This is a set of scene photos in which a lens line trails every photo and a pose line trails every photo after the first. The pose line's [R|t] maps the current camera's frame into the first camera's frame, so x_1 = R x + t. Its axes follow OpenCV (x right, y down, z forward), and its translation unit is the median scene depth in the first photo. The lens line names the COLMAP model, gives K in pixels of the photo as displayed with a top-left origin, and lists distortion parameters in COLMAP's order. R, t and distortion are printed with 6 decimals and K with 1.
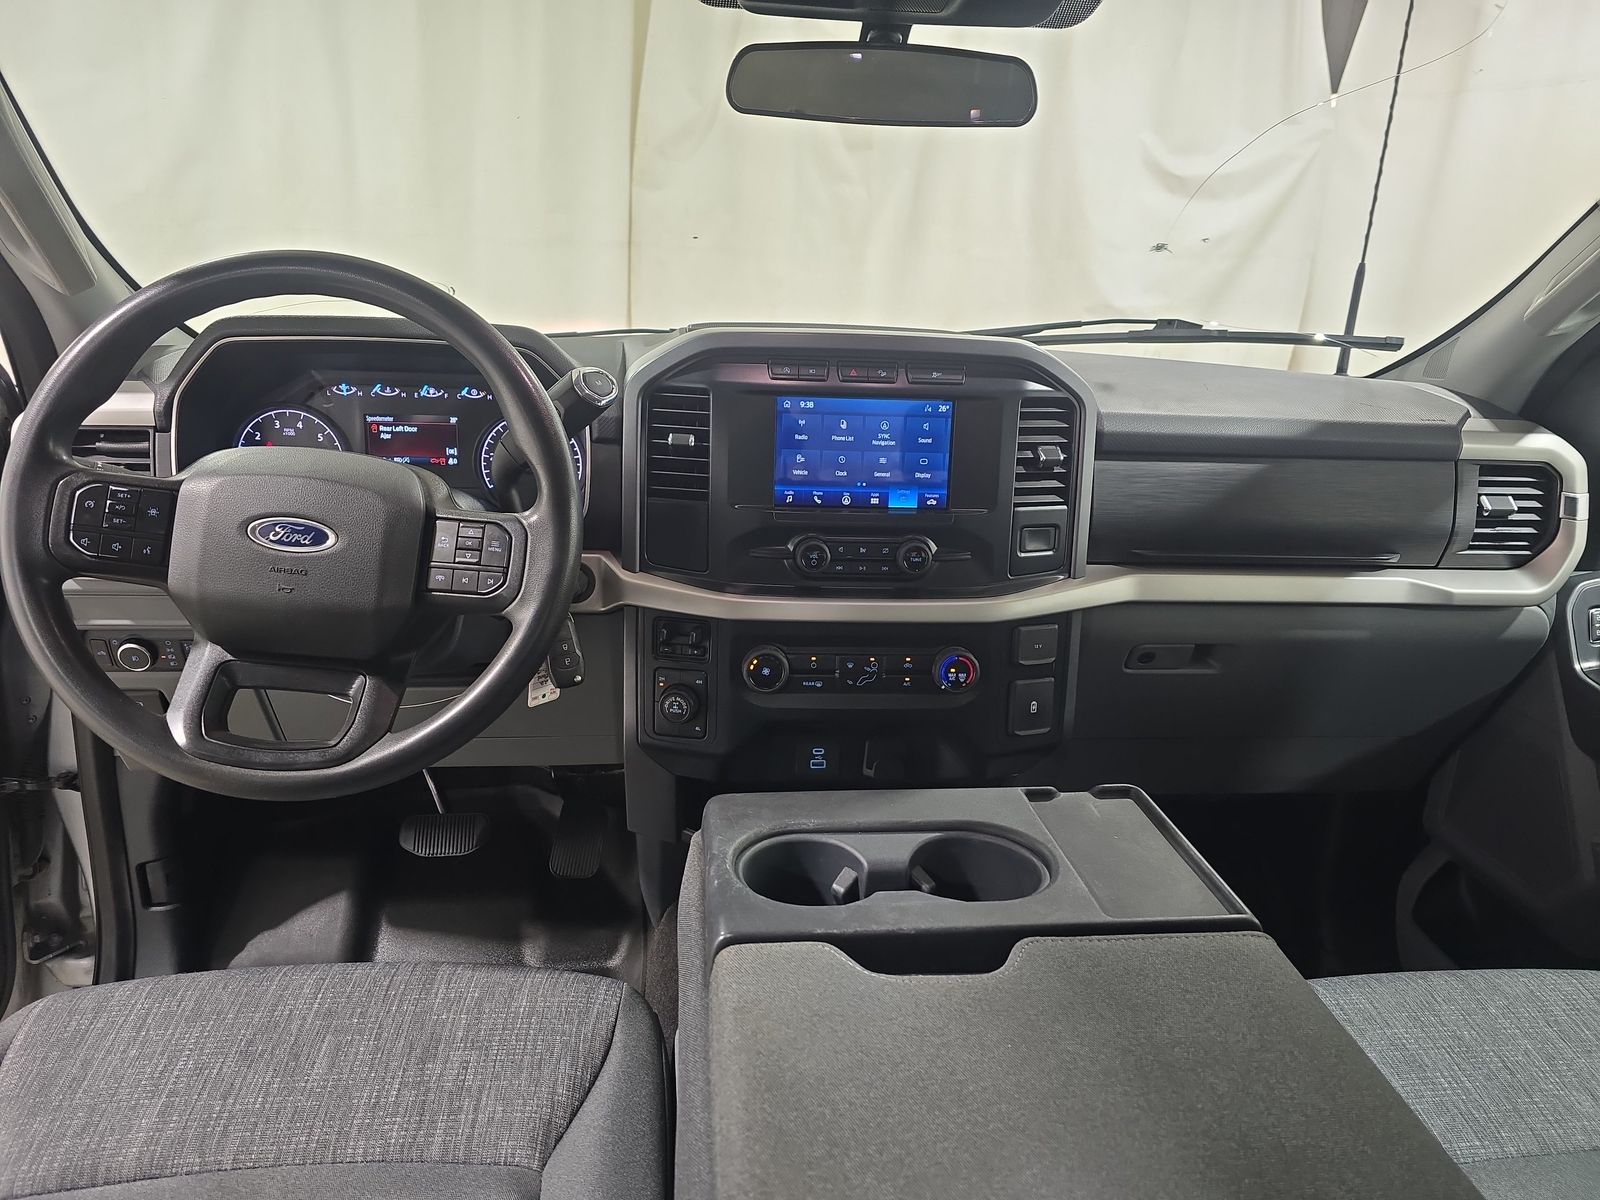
lens RADIAL K [[1091.9, 0, 794.1], [0, 1091.9, 633.7], [0, 0, 1]] dist [0.046276, 0.000734]
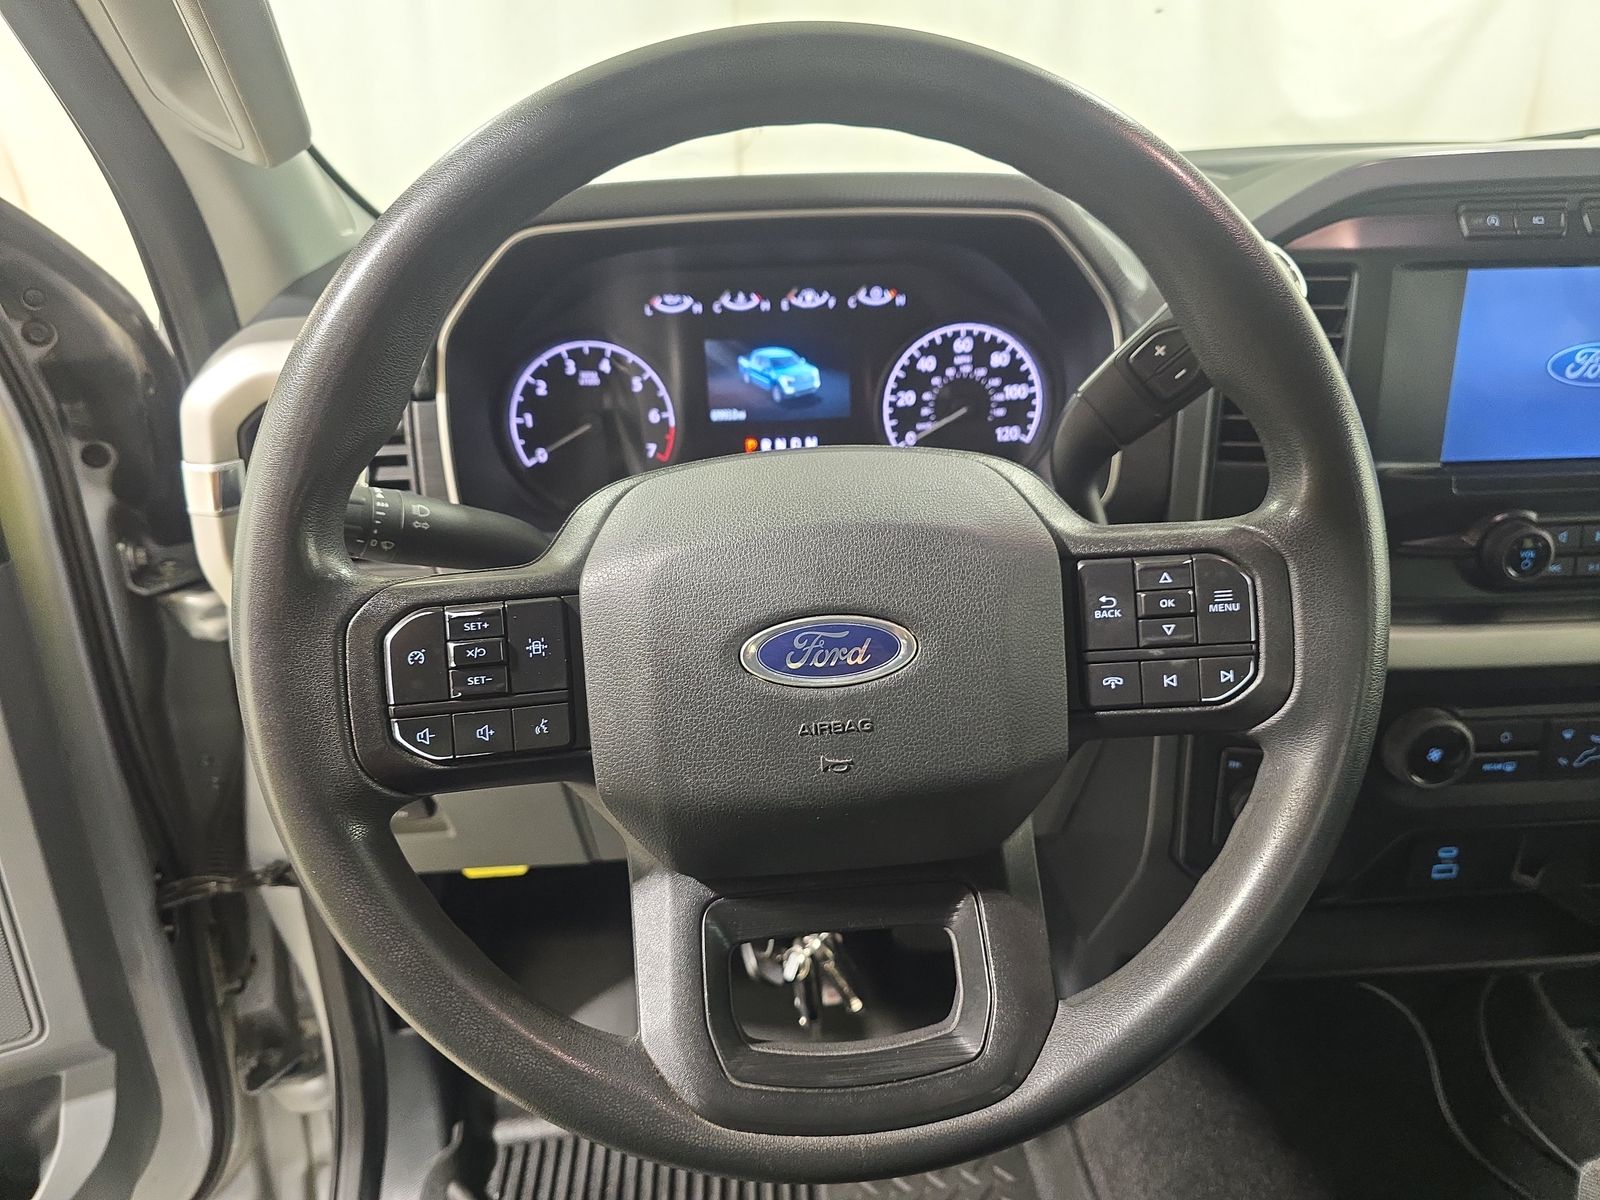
lens RADIAL K [[1077.3, 0, 802.6], [0, 1077.3, 597.6], [0, 0, 1]] dist [0.046807, -0.047109]
pose [[0.997391, -0.038915, -0.060804, -0.305443], [0.044474, 0.994679, 0.092926, -0.111255], [0.056865, -0.095388, 0.993815, 0.391982]]
